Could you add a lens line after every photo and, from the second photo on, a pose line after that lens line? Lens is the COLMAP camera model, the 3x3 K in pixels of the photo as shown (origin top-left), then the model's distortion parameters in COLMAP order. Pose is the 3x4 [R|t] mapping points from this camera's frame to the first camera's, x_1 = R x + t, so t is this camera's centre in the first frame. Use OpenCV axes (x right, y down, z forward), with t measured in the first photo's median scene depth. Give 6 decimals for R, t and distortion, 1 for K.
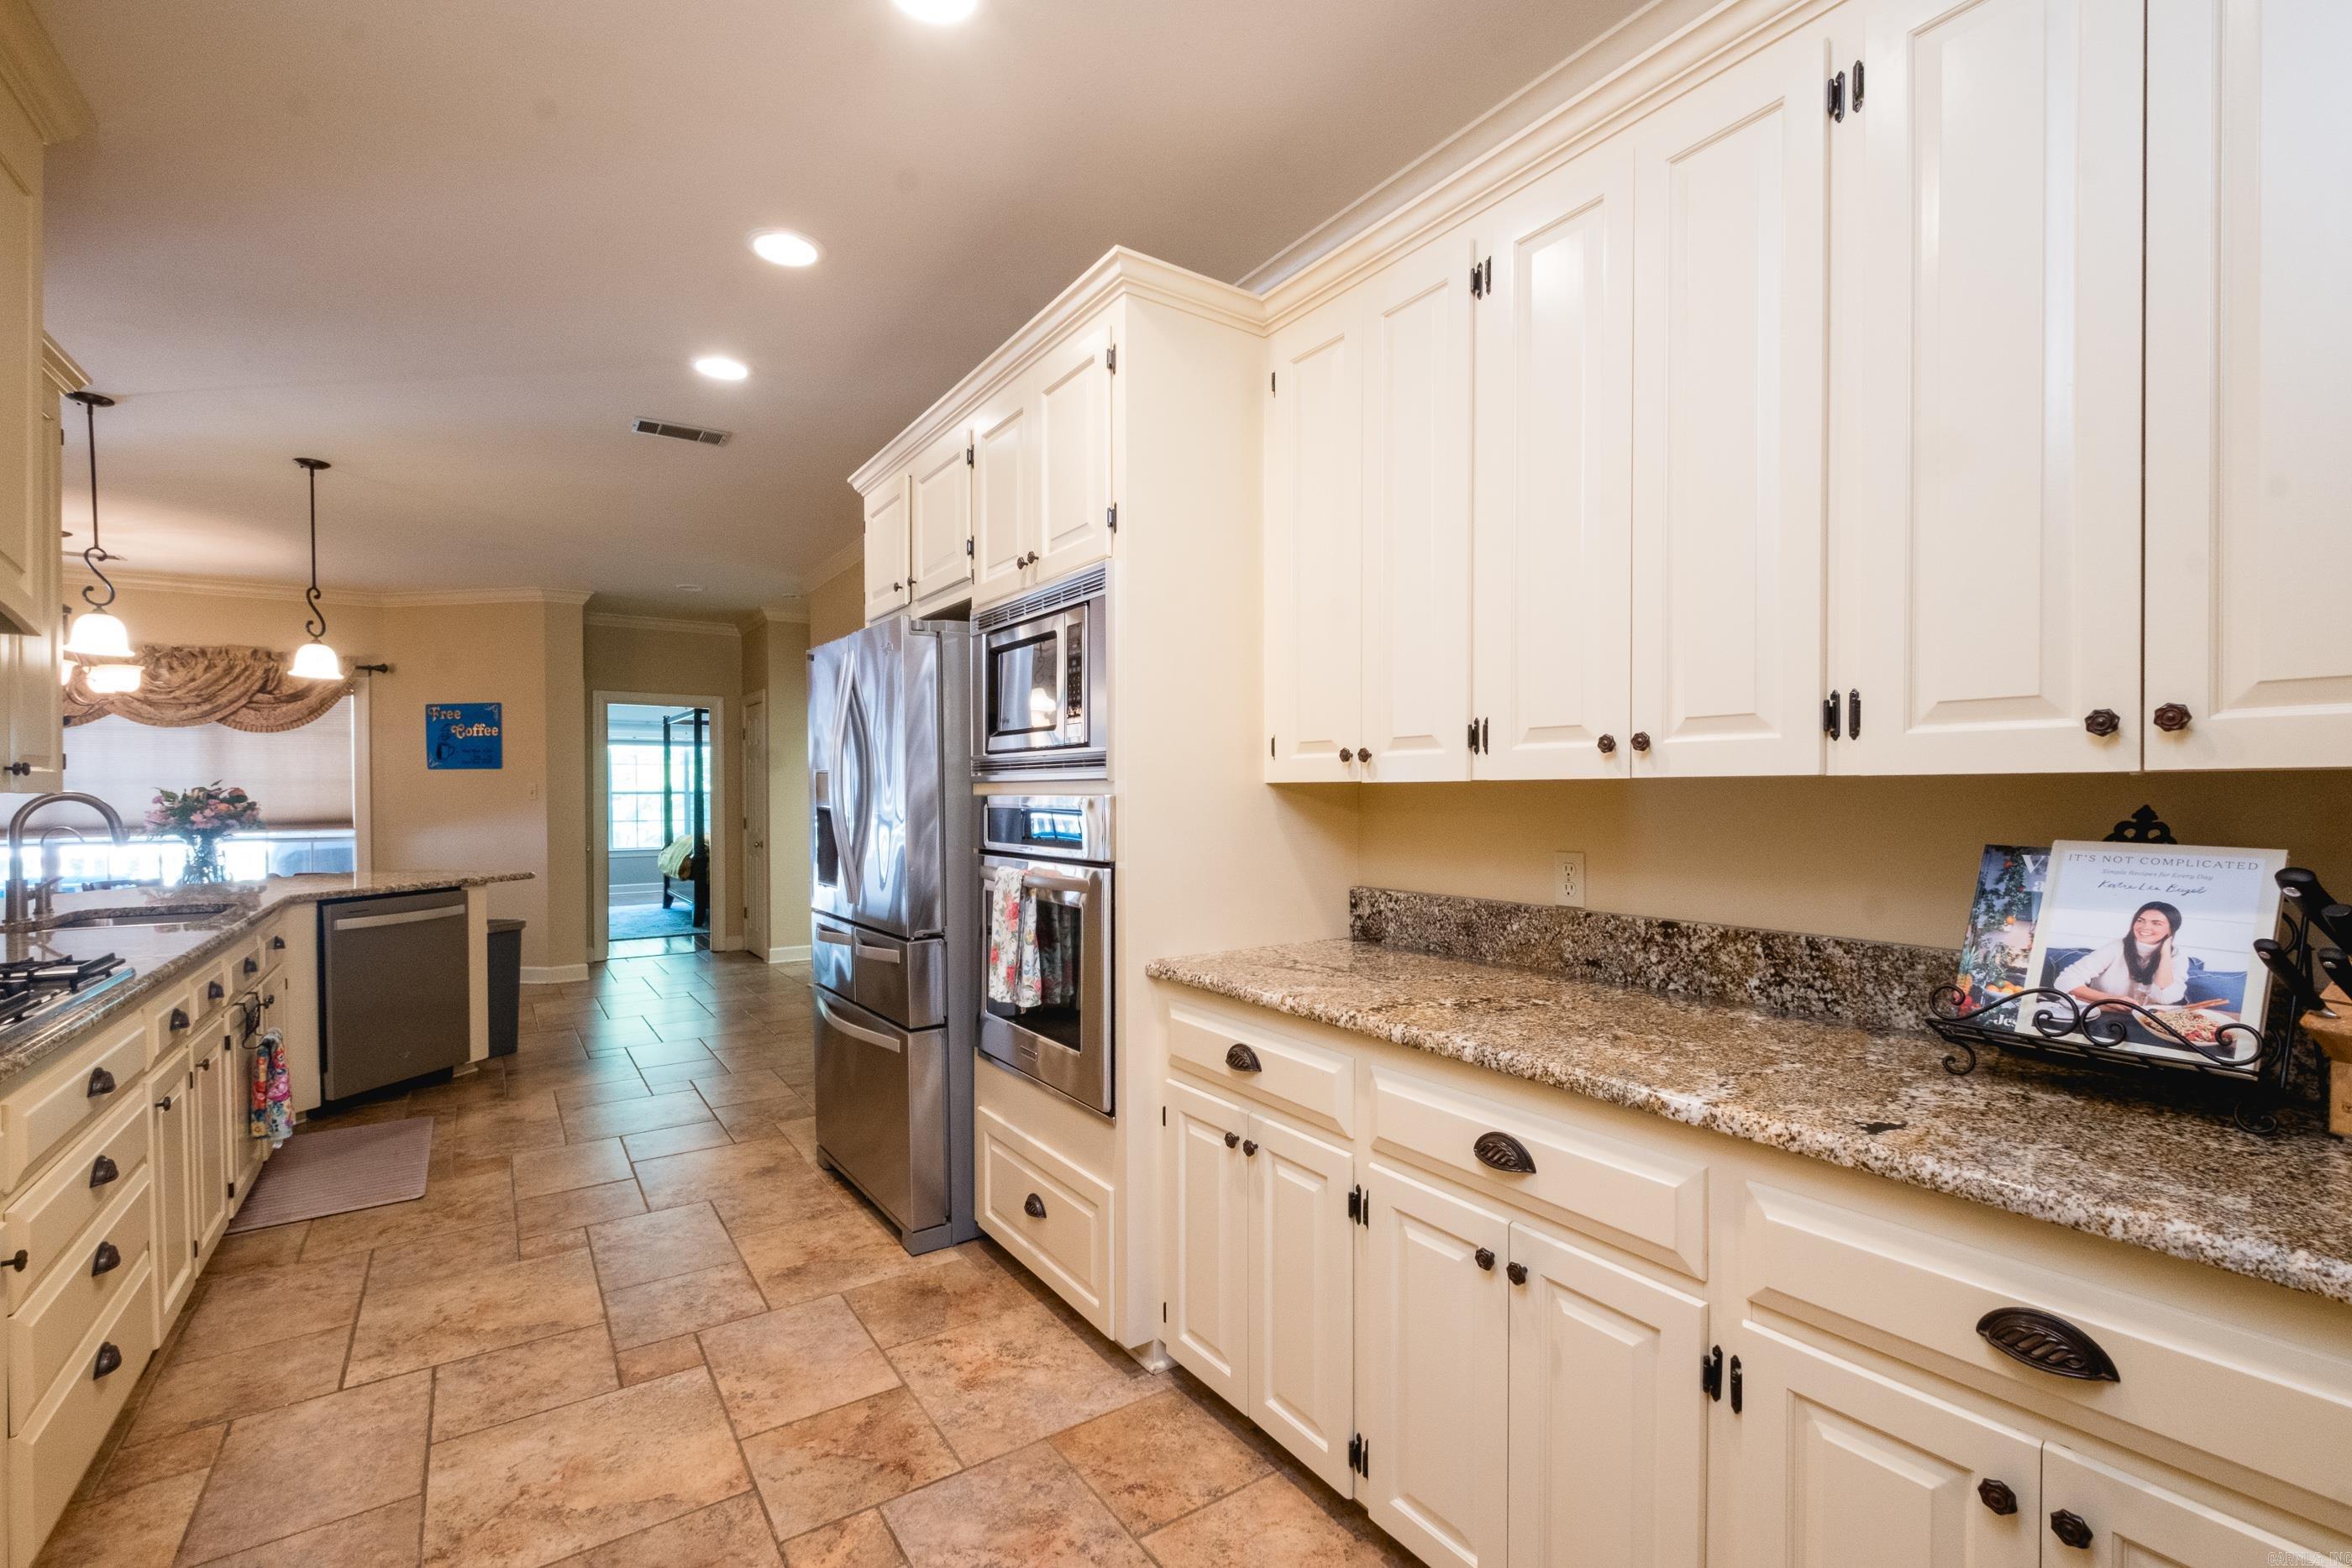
lens RADIAL K [[1014.4, 0, 1186.5], [0, 1014.4, 795.9], [0, 0, 1]] dist [0.004708, -0.003969]
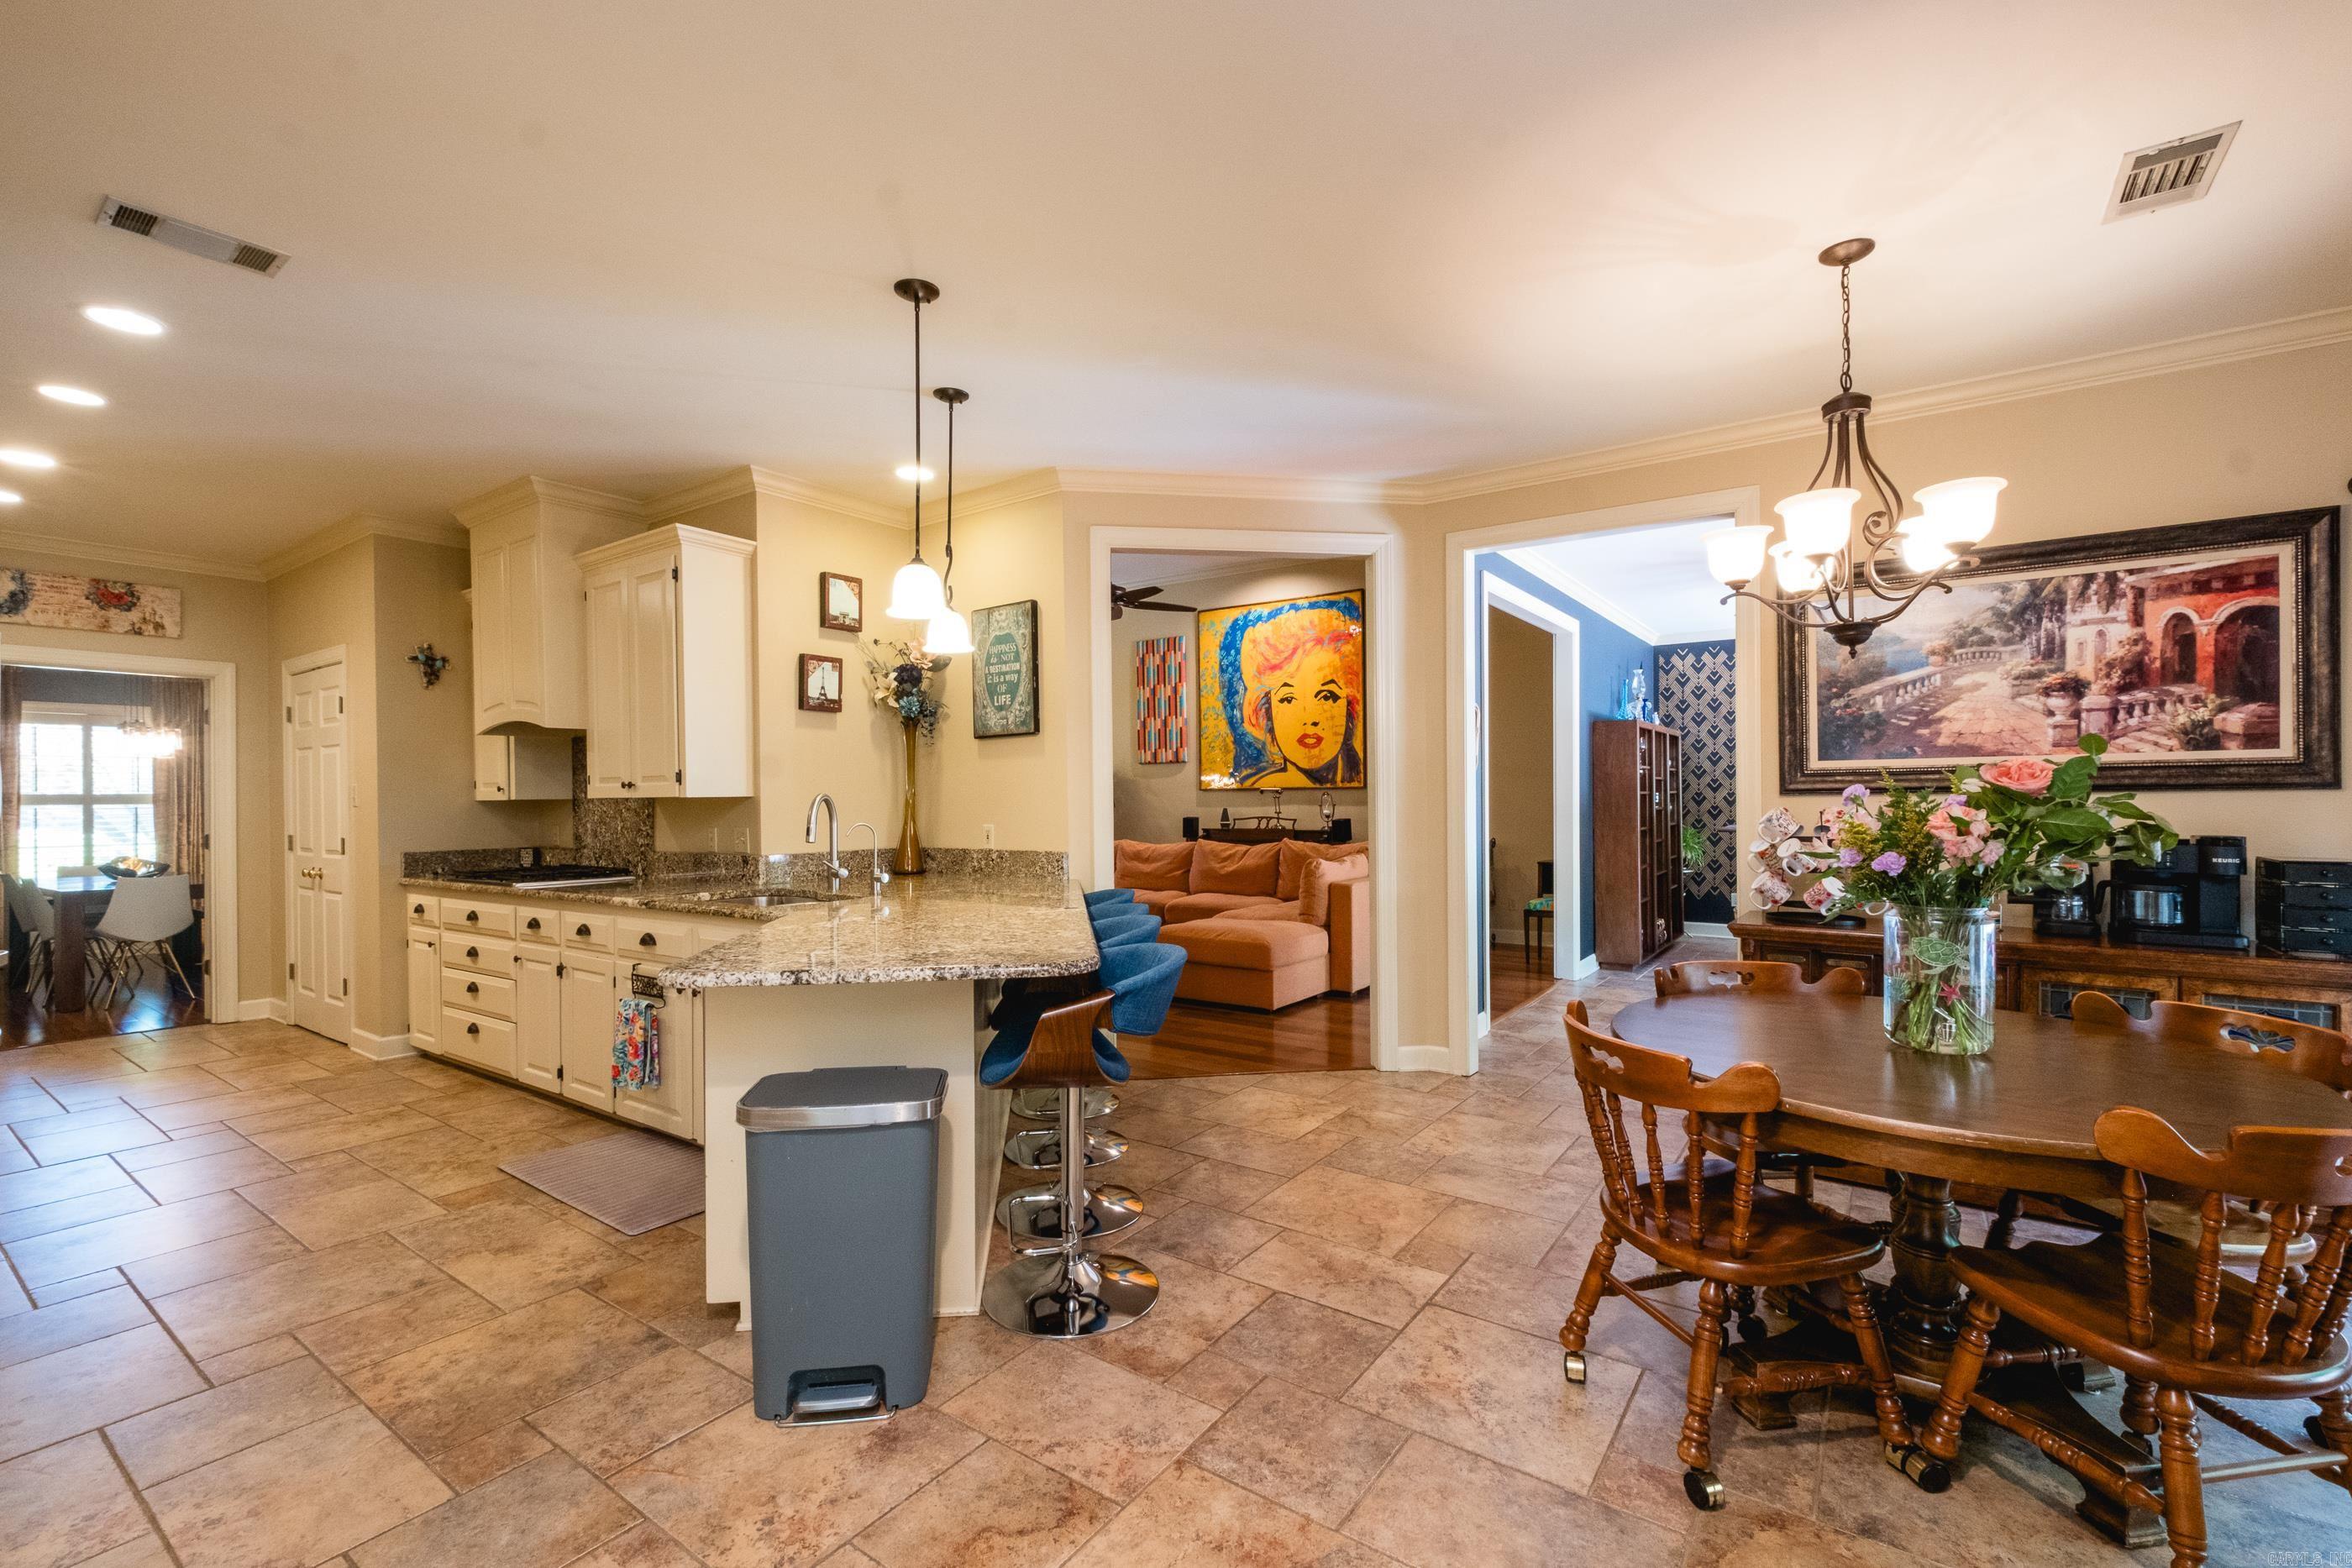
lens RADIAL K [[1014.4, 0, 1186.5], [0, 1014.4, 795.9], [0, 0, 1]] dist [0.004708, -0.003969]
pose [[-0.938878, 0.012334, -0.344029, -0.507189], [0.013064, 0.999915, 0.000197, -0.000278], [0.344002, -0.004309, -0.938959, 1.076336]]
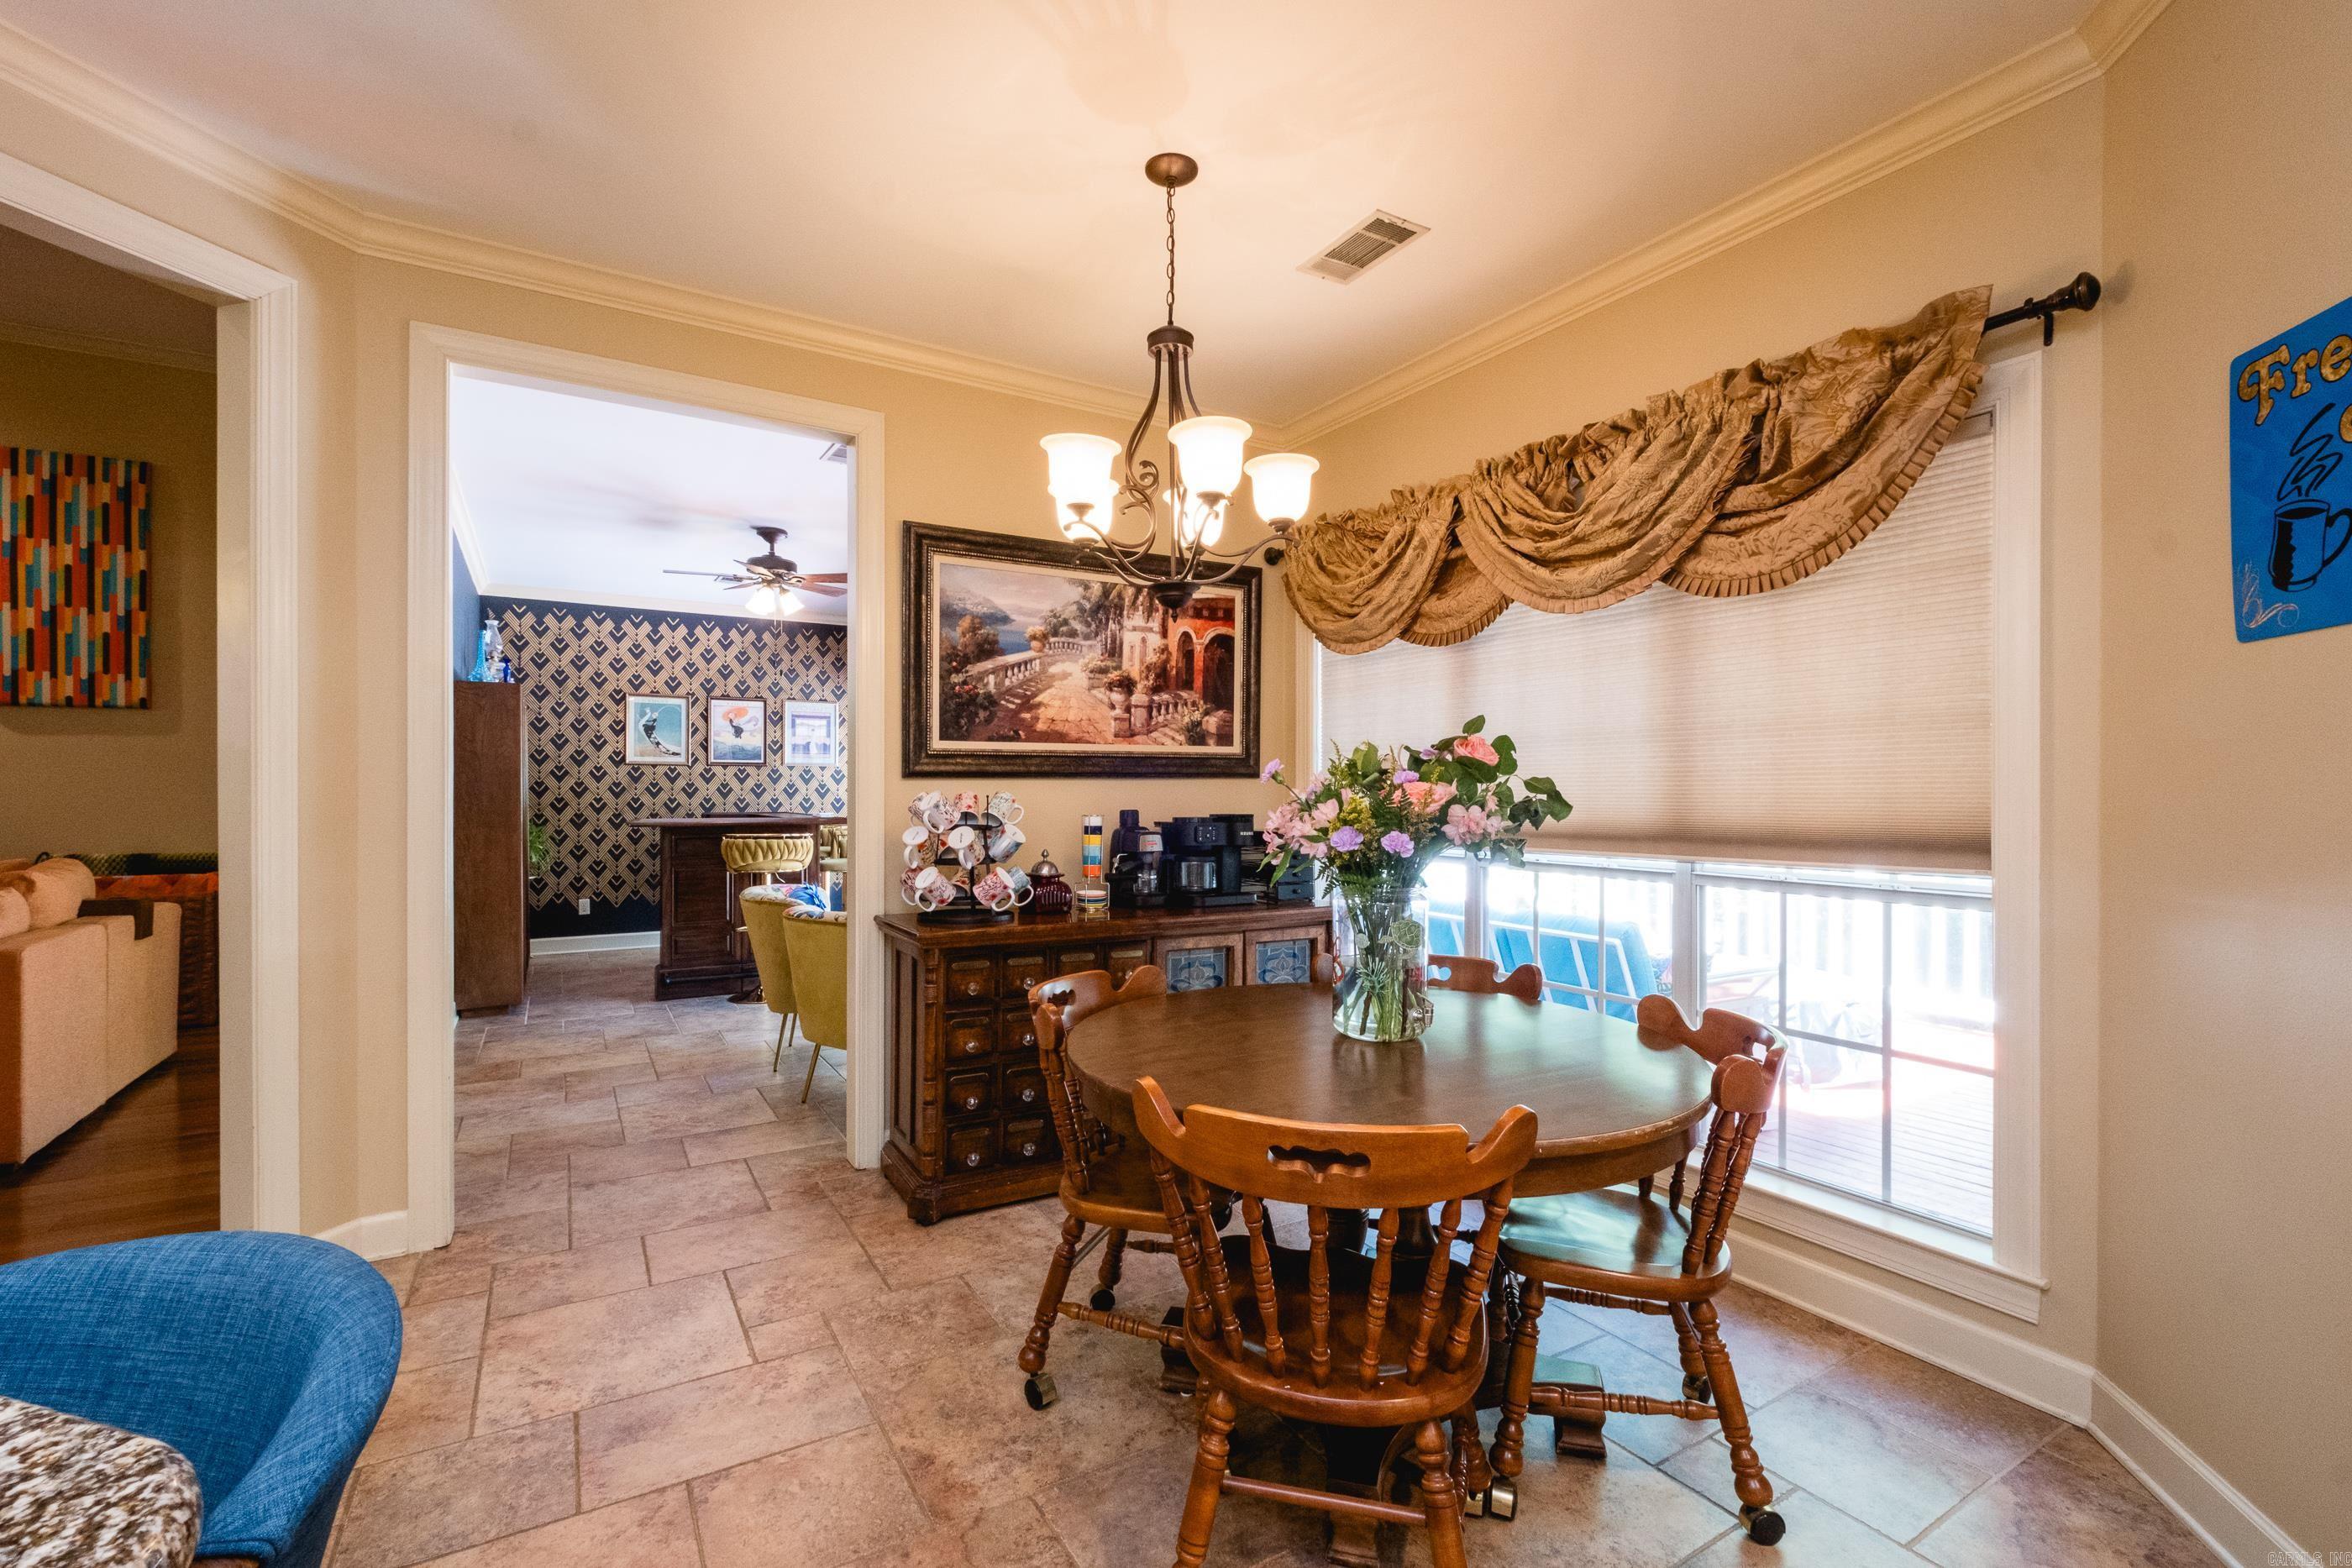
lens RADIAL K [[1027.7, 0, 1176.0], [0, 1027.7, 784.0], [0, 0, 1]] dist [0.010749, -0.005582]
pose [[-0.068513, 0.001153, -0.997650, -0.526256], [0.000462, 0.999999, 0.001124, 0.006152], [0.997650, -0.000384, -0.068513, 0.821639]]
